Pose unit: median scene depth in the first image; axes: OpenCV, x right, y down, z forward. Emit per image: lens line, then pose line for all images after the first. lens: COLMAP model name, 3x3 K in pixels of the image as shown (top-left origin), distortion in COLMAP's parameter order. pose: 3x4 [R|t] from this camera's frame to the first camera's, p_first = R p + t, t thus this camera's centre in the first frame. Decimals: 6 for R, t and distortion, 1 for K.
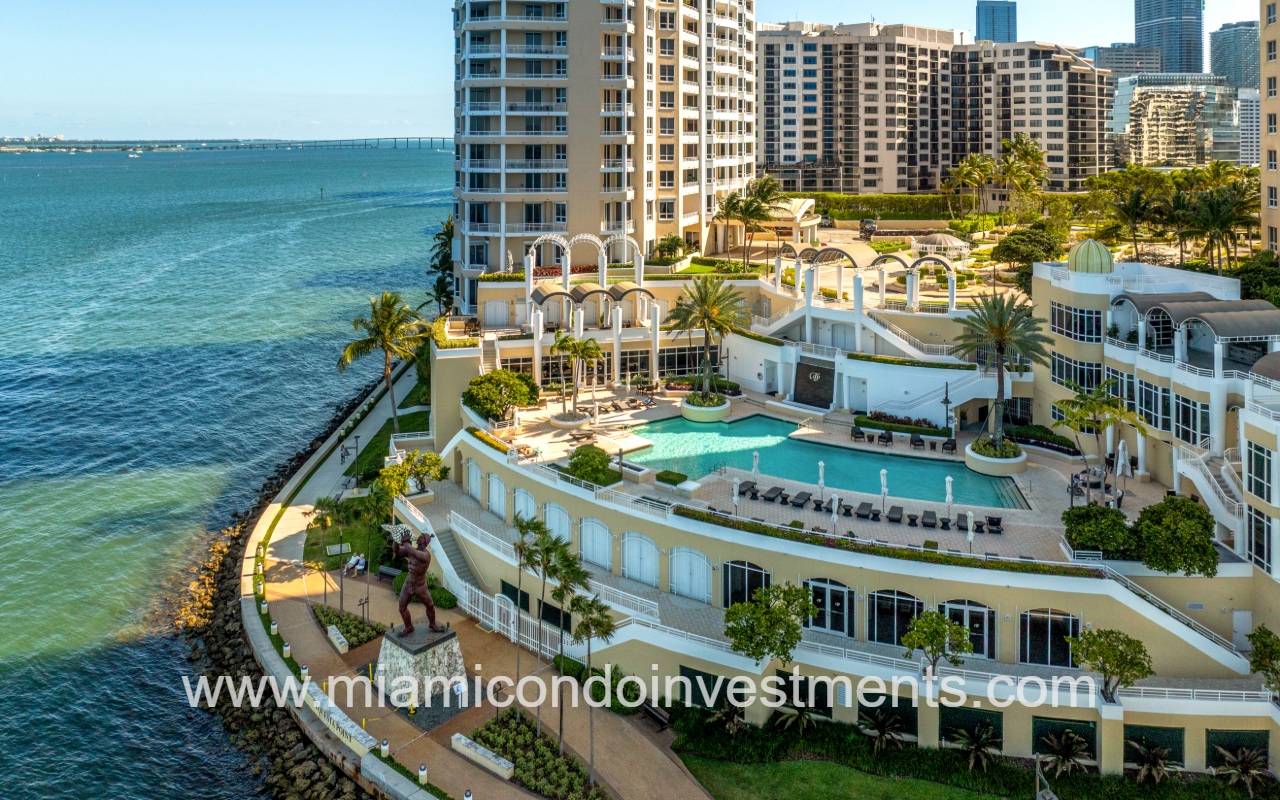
lens RADIAL K [[965.7, 0, 645.3], [0, 965.7, 220.8], [0, 0, 1]] dist [-0.031674, 0.000459]
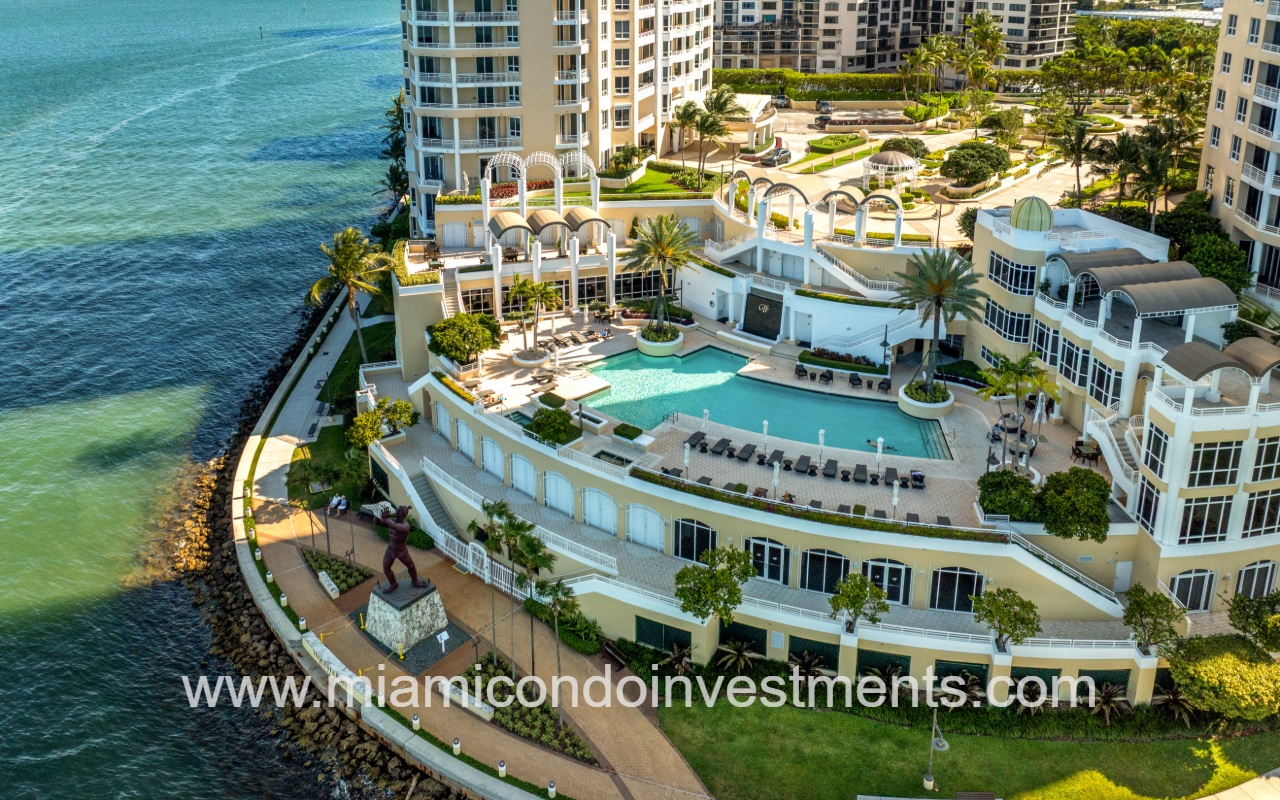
lens RADIAL K [[968.0, 0, 647.0], [0, 968.0, 257.1], [0, 0, 1]] dist [-0.025531, -0.001044]
pose [[0.998863, -0.009472, 0.046723, -0.000116], [-0.003475, 0.962991, 0.269512, -0.177604], [-0.047546, -0.269368, 0.961863, 0.005687]]
